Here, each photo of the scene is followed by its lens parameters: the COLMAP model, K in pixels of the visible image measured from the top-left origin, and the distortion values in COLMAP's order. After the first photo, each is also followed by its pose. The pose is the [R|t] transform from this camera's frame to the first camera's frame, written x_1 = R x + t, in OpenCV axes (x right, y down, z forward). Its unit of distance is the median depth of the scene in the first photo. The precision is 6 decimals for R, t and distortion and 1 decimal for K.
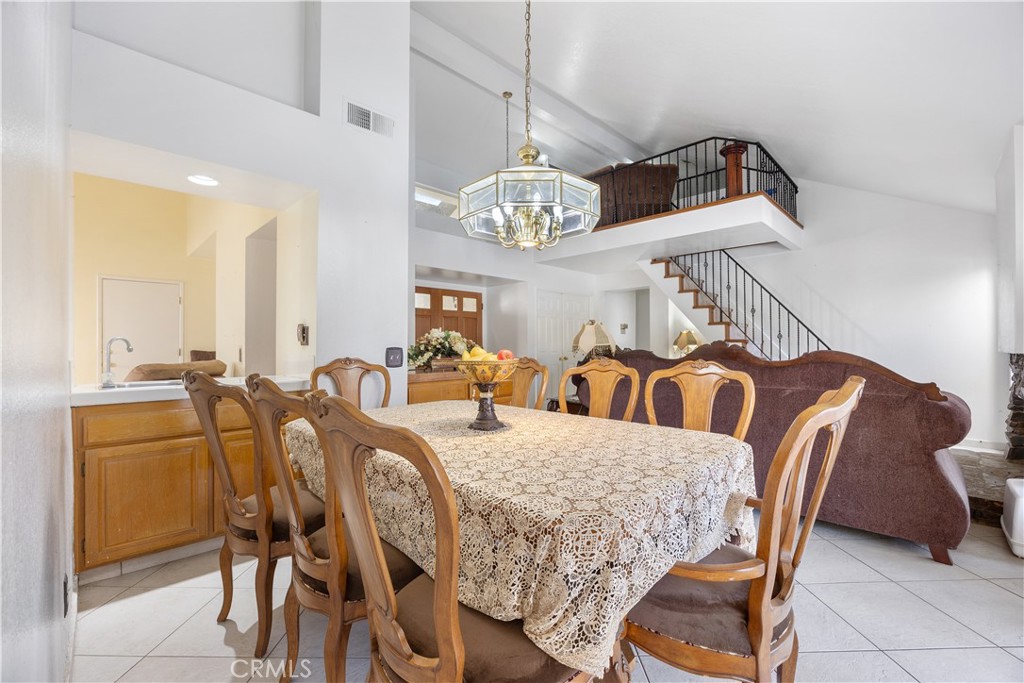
lens RADIAL K [[433.0, 0, 514.9], [0, 433.0, 342.5], [0, 0, 1]] dist [-0.018378, -0.000304]
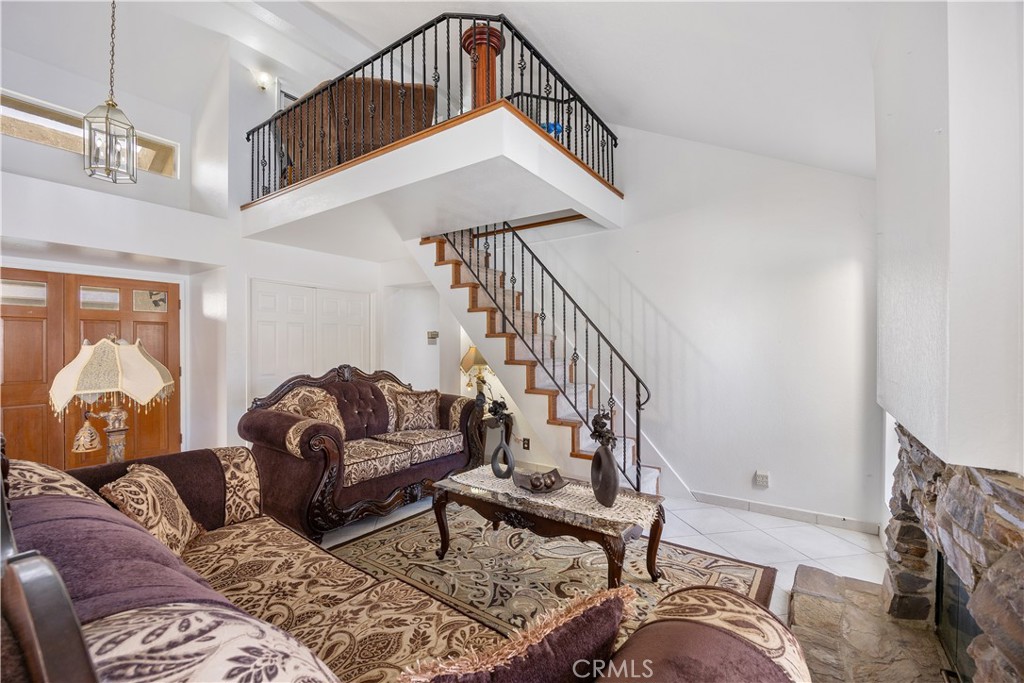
lens RADIAL K [[433.0, 0, 515.1], [0, 433.0, 347.5], [0, 0, 1]] dist [-0.018378, -0.000304]
pose [[0.984312, 0.000845, 0.176435, 0.378955], [-0.002102, 0.999974, 0.006936, -0.030111], [-0.176425, -0.007198, 0.984288, 0.347036]]
